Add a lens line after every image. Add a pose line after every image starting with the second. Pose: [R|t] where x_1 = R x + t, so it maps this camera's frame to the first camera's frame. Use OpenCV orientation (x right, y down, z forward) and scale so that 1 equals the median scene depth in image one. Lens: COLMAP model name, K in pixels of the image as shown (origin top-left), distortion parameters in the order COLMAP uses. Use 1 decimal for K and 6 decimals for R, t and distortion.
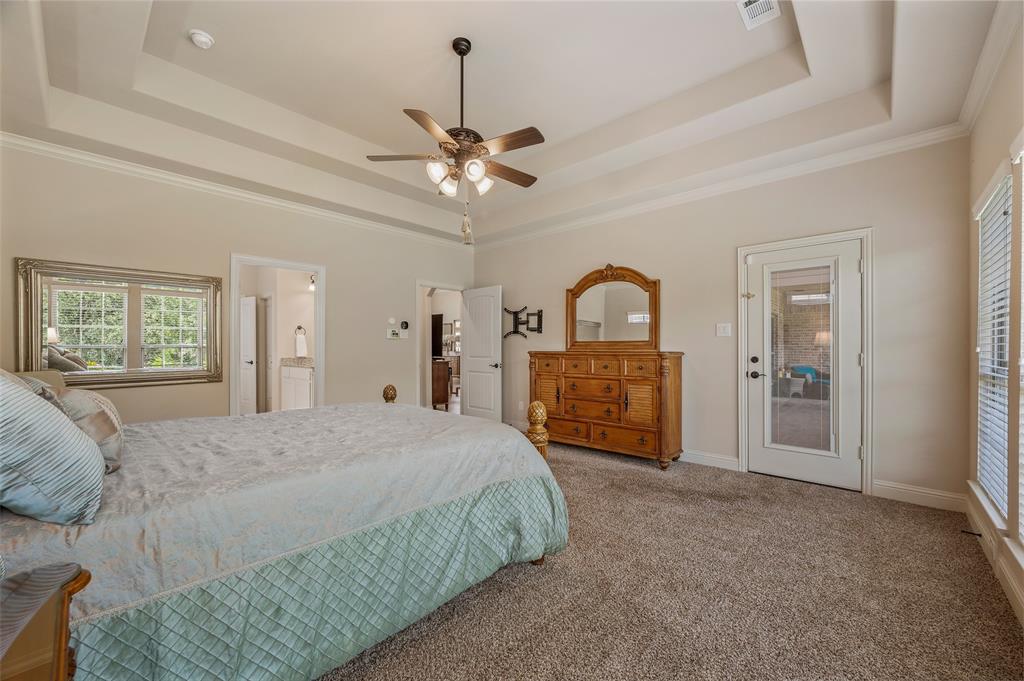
lens RADIAL K [[415.6, 0, 512.1], [0, 415.6, 345.0], [0, 0, 1]] dist [0.001280, -0.001228]
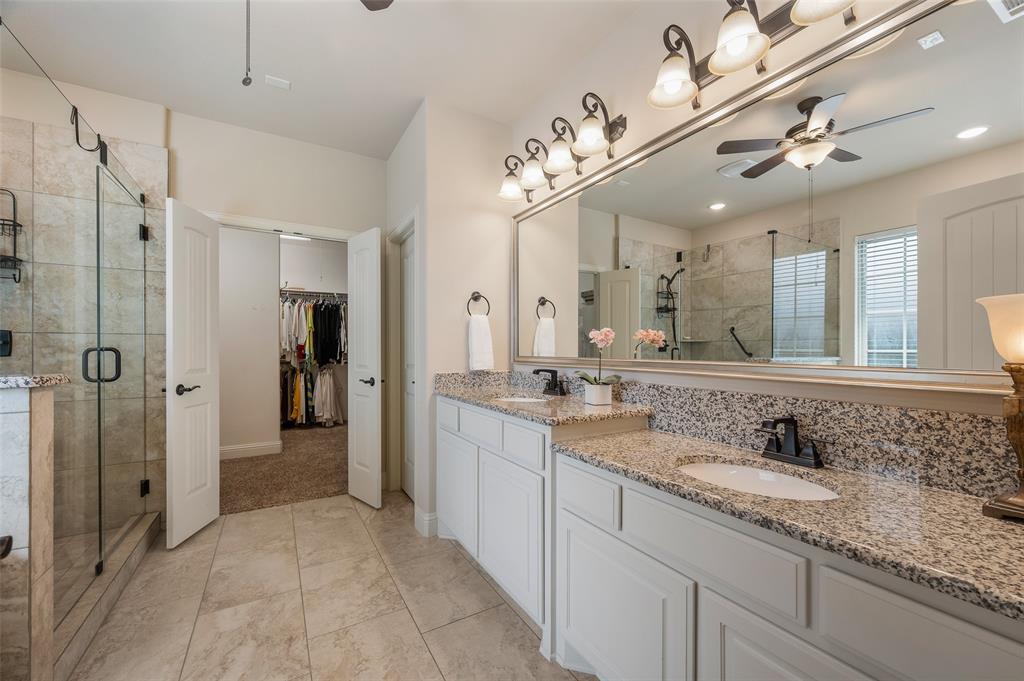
lens RADIAL K [[415.6, 0, 511.7], [0, 415.6, 347.2], [0, 0, 1]] dist [0.001280, -0.001228]
pose [[0.956756, 0.000378, -0.290890, -0.364612], [0.000607, 0.999994, 0.003296, 0.005159], [0.290890, -0.003330, 0.956751, 0.632754]]
